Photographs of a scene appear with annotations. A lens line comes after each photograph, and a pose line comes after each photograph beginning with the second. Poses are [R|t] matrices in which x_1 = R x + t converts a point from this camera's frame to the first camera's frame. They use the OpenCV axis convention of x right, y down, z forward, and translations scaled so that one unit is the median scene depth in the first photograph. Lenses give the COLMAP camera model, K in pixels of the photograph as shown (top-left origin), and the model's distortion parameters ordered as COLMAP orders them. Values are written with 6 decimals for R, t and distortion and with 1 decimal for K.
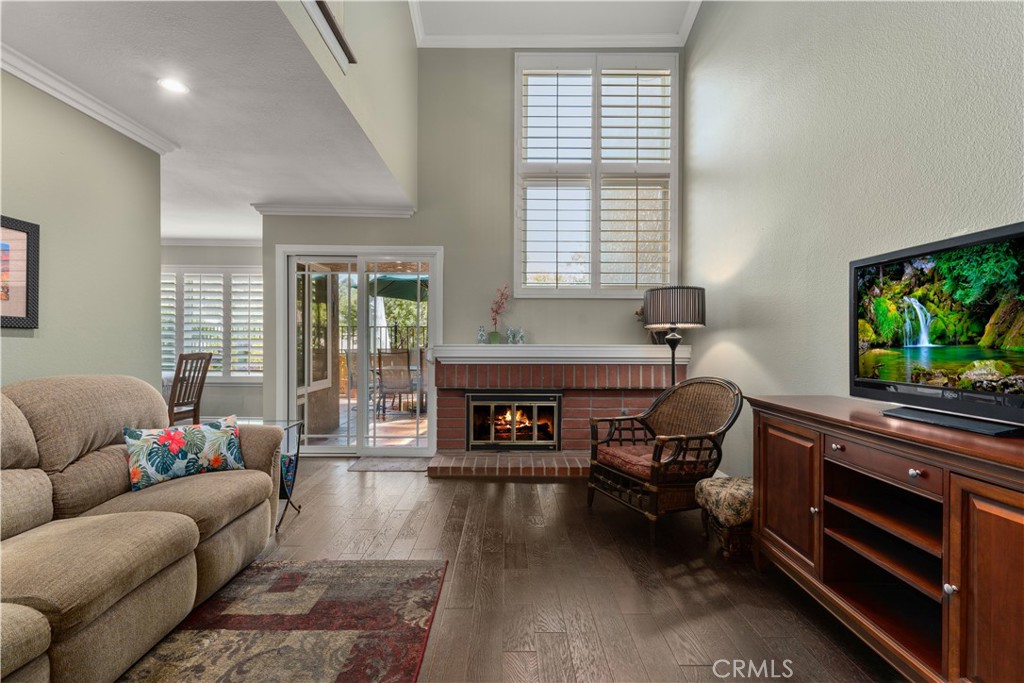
lens RADIAL K [[449.6, 0, 510.8], [0, 449.6, 341.3], [0, 0, 1]] dist [-0.001991, 0.000211]
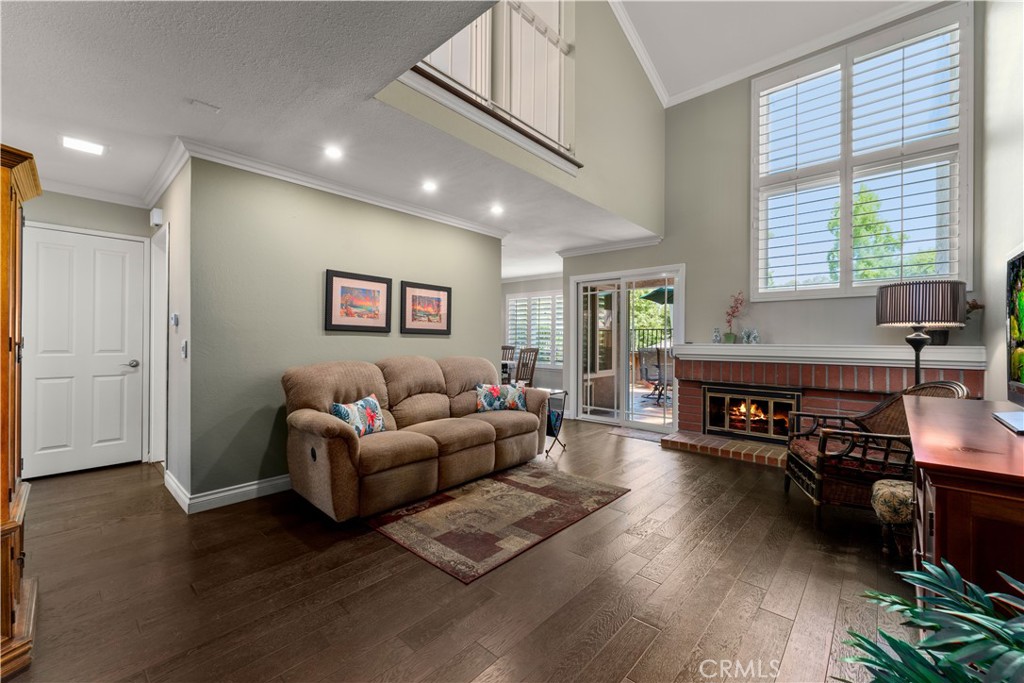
lens RADIAL K [[411.8, 0, 512.6], [0, 411.8, 338.6], [0, 0, 1]] dist [-0.000766, 0.000029]
pose [[0.737961, -0.002357, -0.674839, 0.320993], [-0.003034, 0.999972, -0.006811, 0.002087], [0.674837, 0.007074, 0.737933, -0.171285]]
